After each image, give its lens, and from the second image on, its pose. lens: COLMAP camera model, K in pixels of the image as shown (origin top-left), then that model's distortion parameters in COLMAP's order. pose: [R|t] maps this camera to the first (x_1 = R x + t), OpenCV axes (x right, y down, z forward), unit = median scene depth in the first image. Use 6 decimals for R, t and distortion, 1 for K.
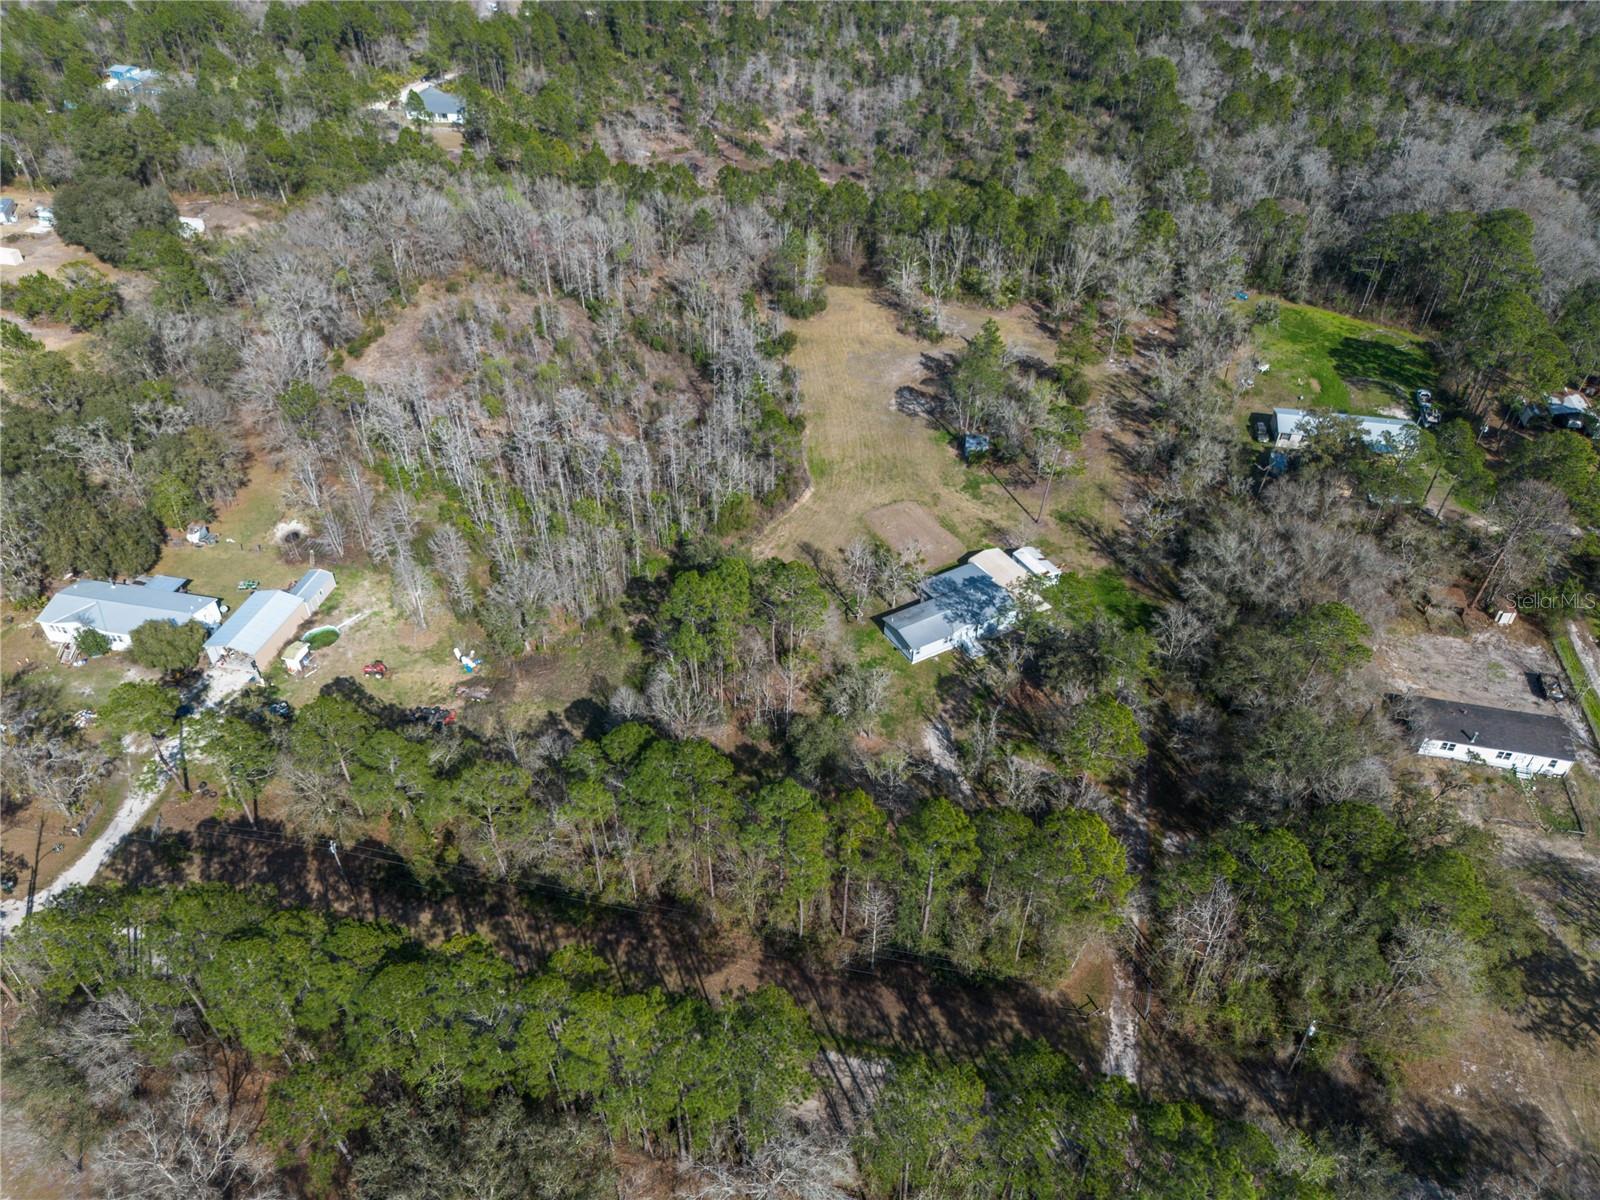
lens RADIAL K [[1130.0, 0, 796.0], [0, 1130.0, 609.6], [0, 0, 1]] dist [0.055705, -0.034218]
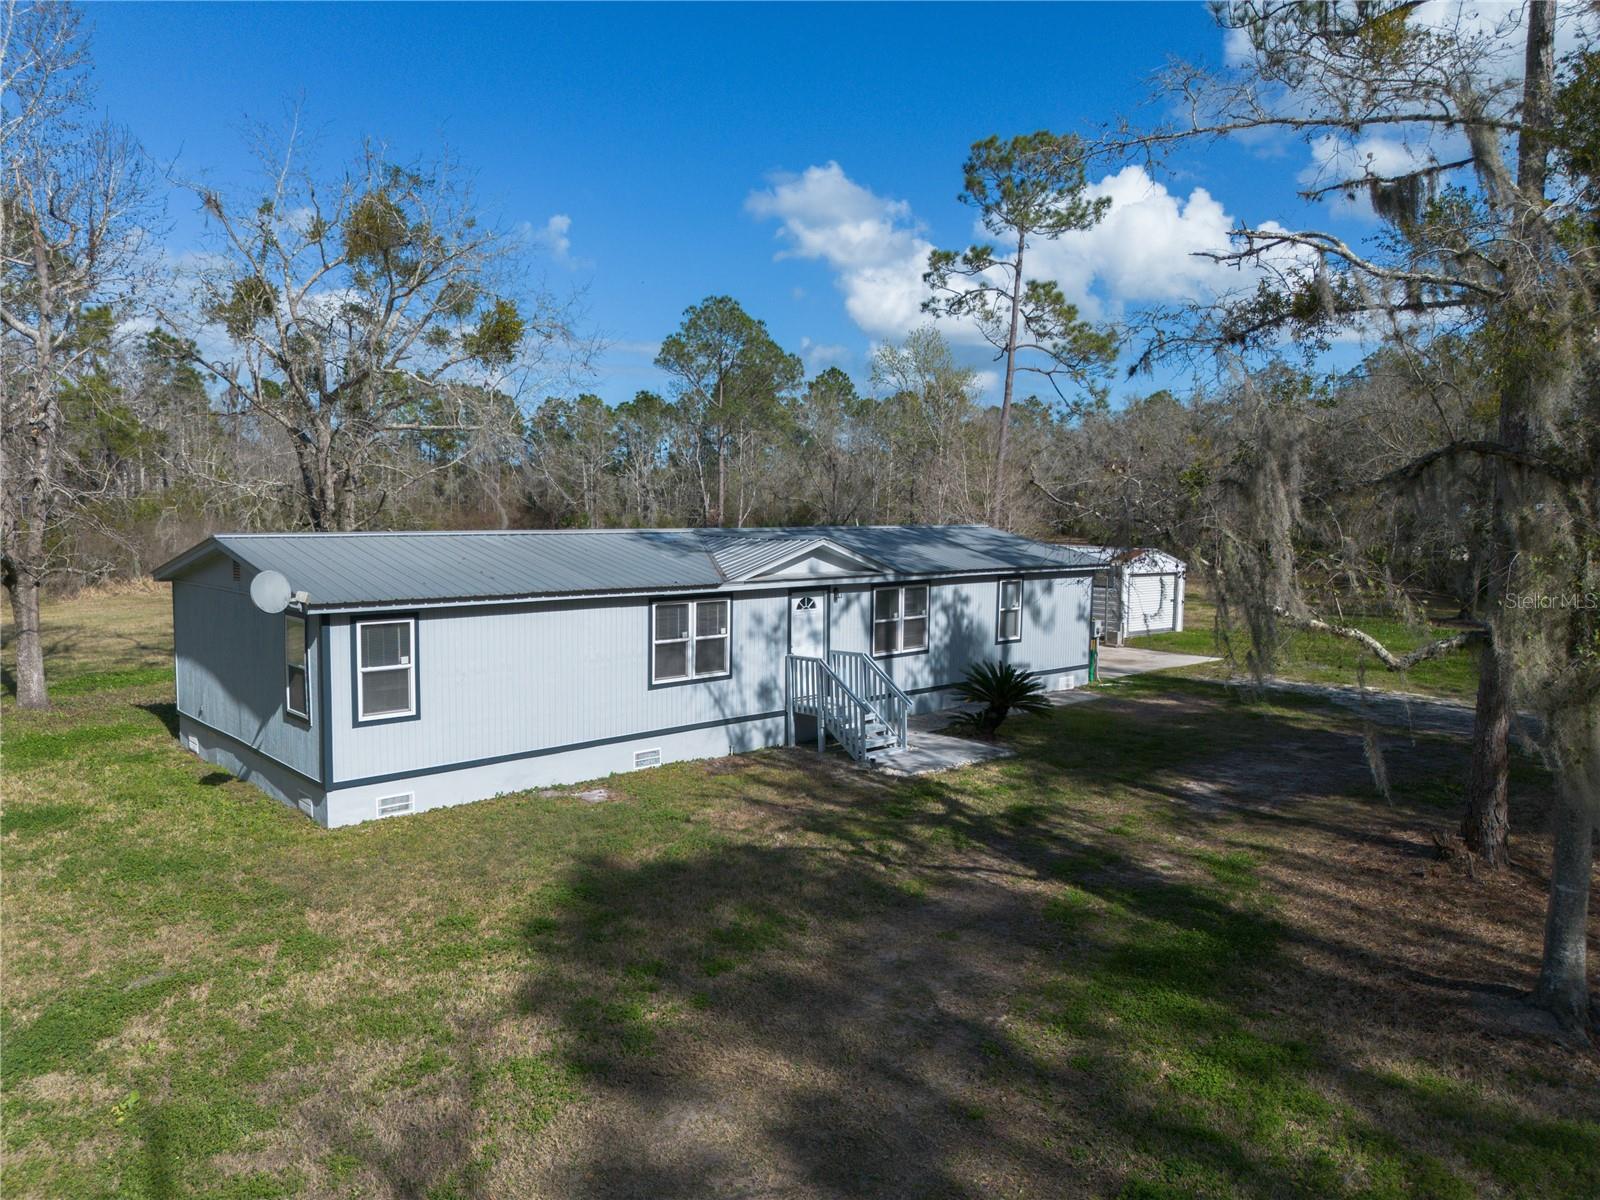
lens RADIAL K [[1130.0, 0, 800.8], [0, 1130.0, 598.2], [0, 0, 1]] dist [0.055705, -0.034218]
pose [[0.976599, -0.021658, 0.213973, 0.114868], [0.143783, 0.805632, -0.574702, 0.088317], [-0.159937, 0.592020, 0.789894, 0.852873]]
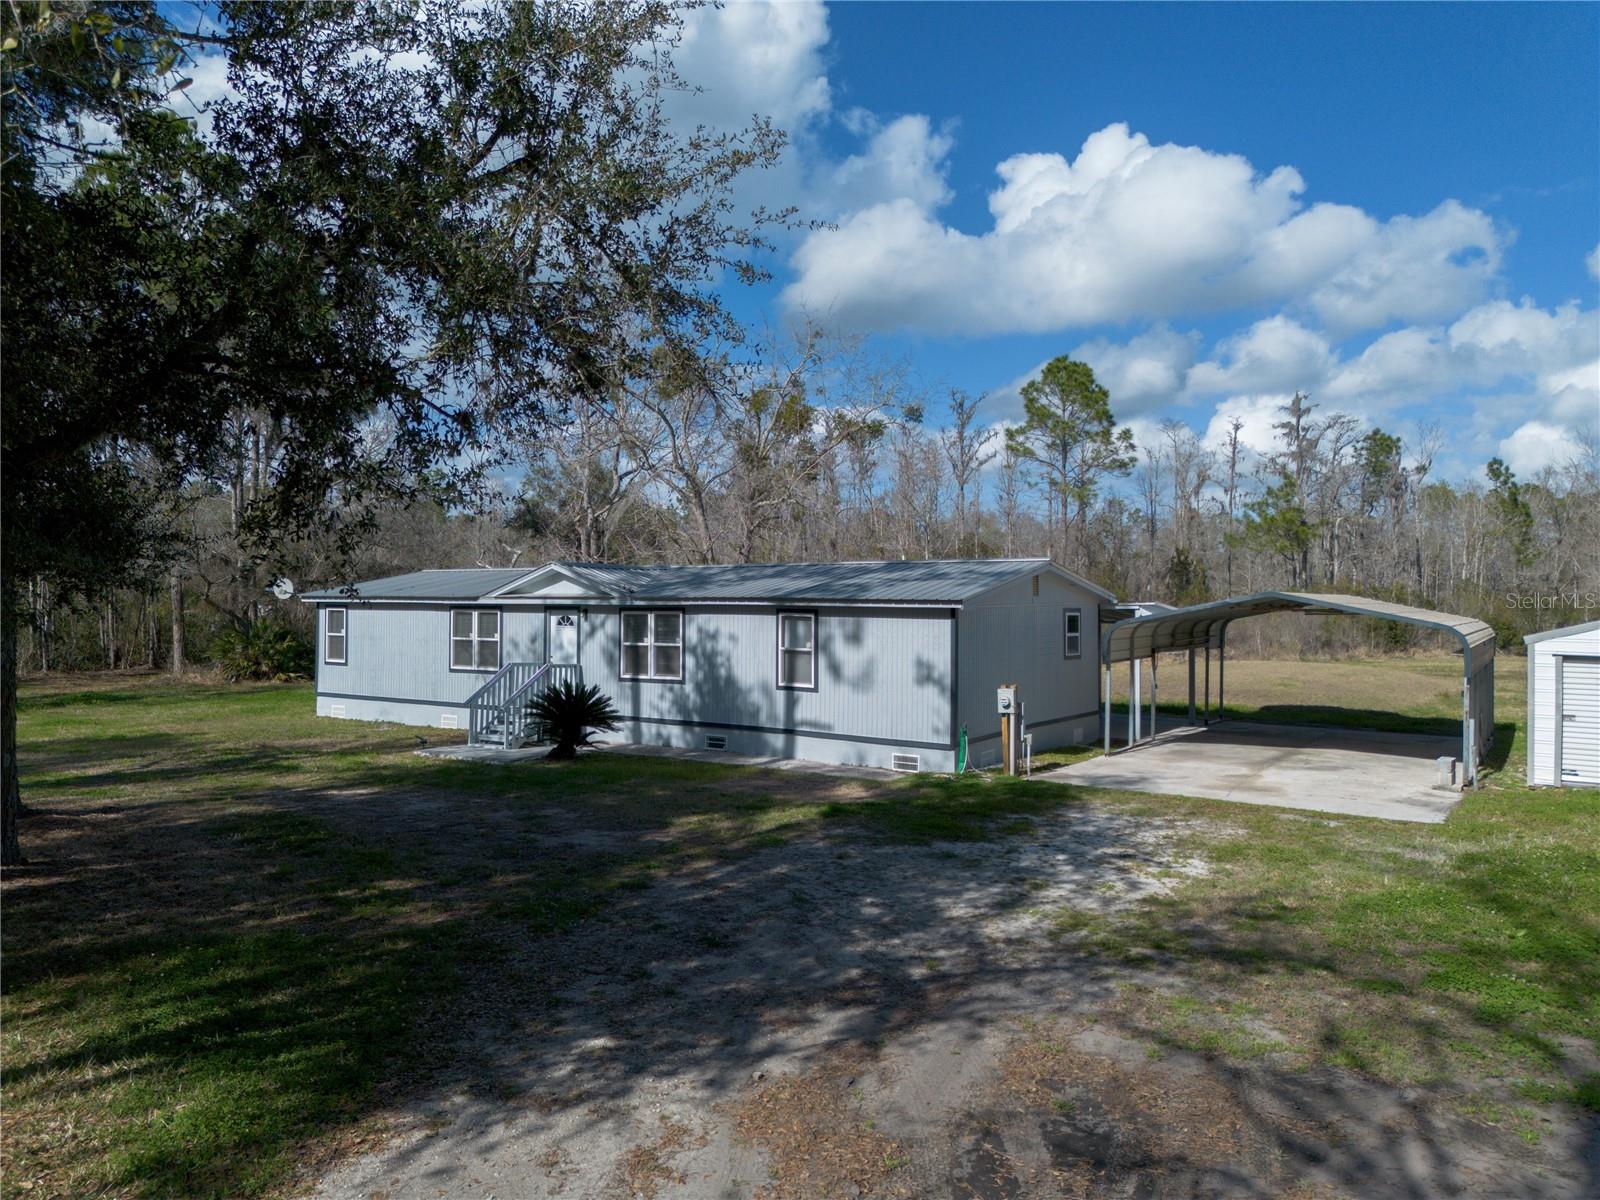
lens RADIAL K [[1130.0, 0, 804.0], [0, 1130.0, 600.9], [0, 0, 1]] dist [0.055705, -0.034218]
pose [[0.447362, 0.043170, -0.893310, 0.281568], [-0.546105, 0.804190, -0.234622, 0.032196], [0.708263, 0.592802, 0.383340, 0.917069]]
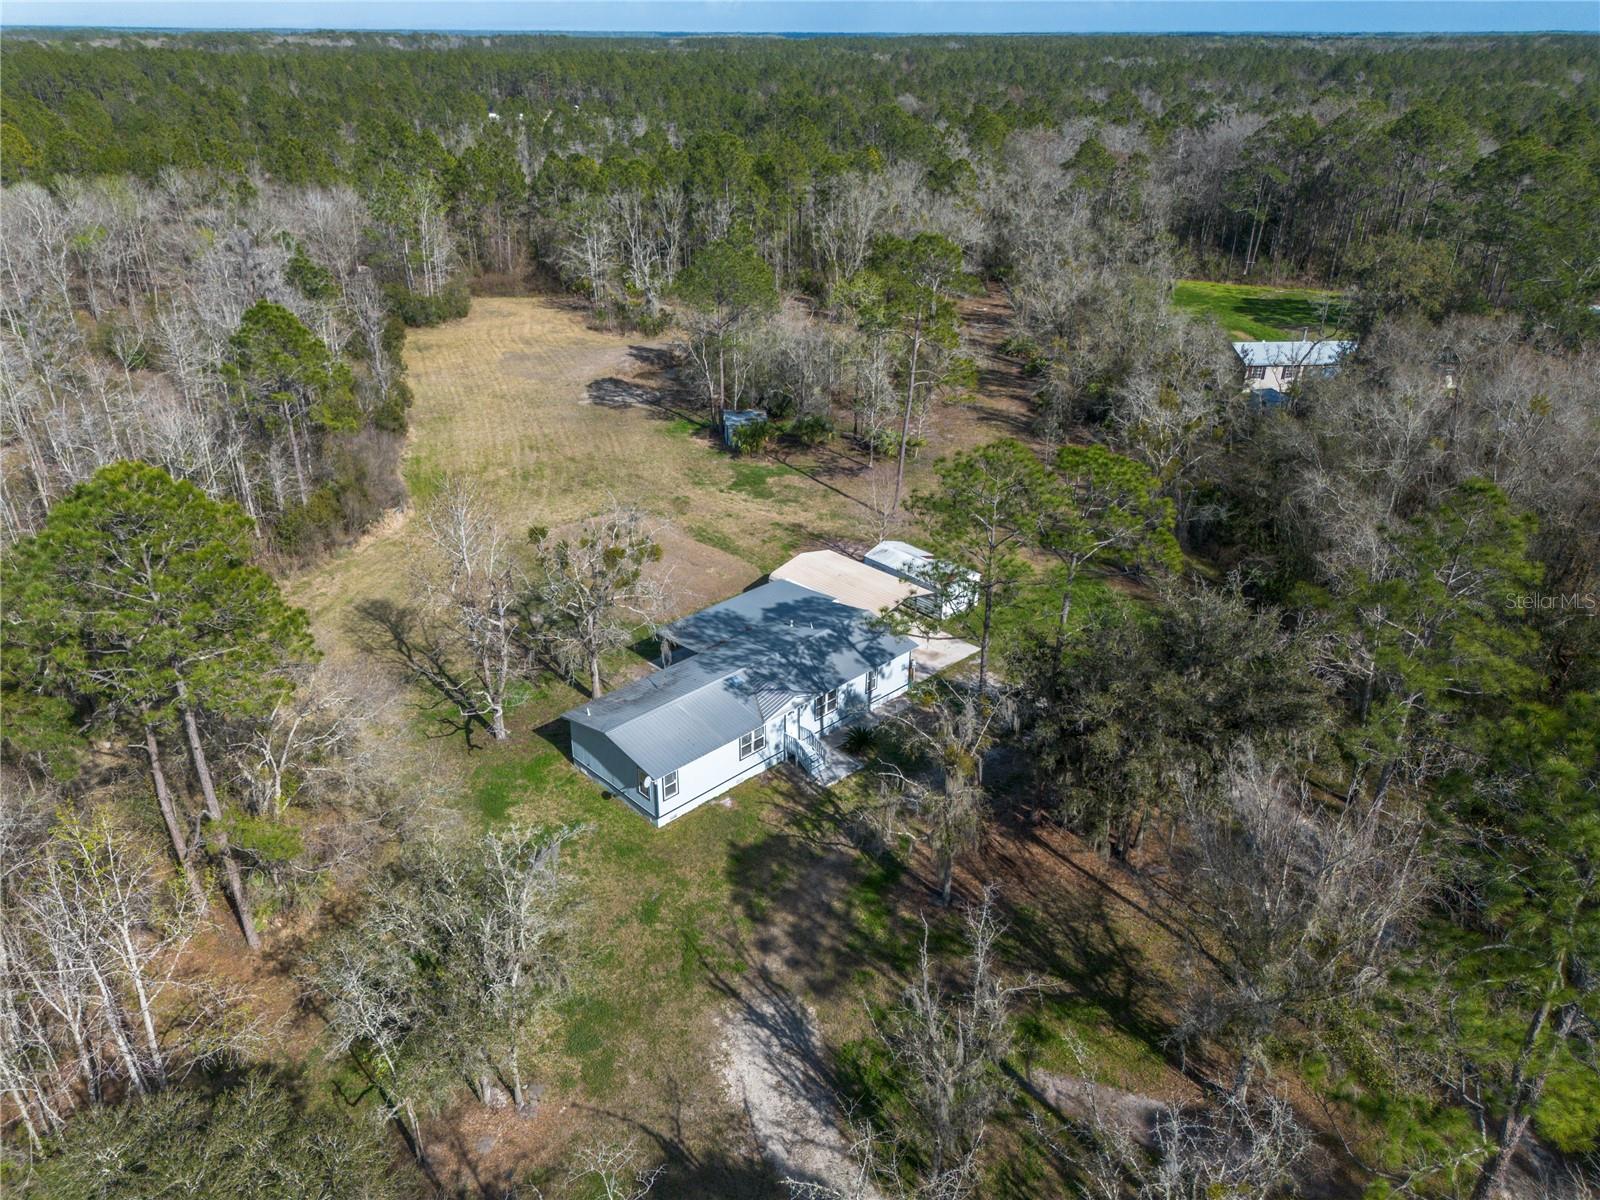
lens RADIAL K [[1130.0, 0, 798.2], [0, 1130.0, 602.2], [0, 0, 1]] dist [0.055705, -0.034218]
pose [[0.970733, -0.116122, 0.210224, 0.075330], [0.160777, 0.964465, -0.209660, 0.057606], [-0.178407, 0.237323, 0.954908, 0.611995]]
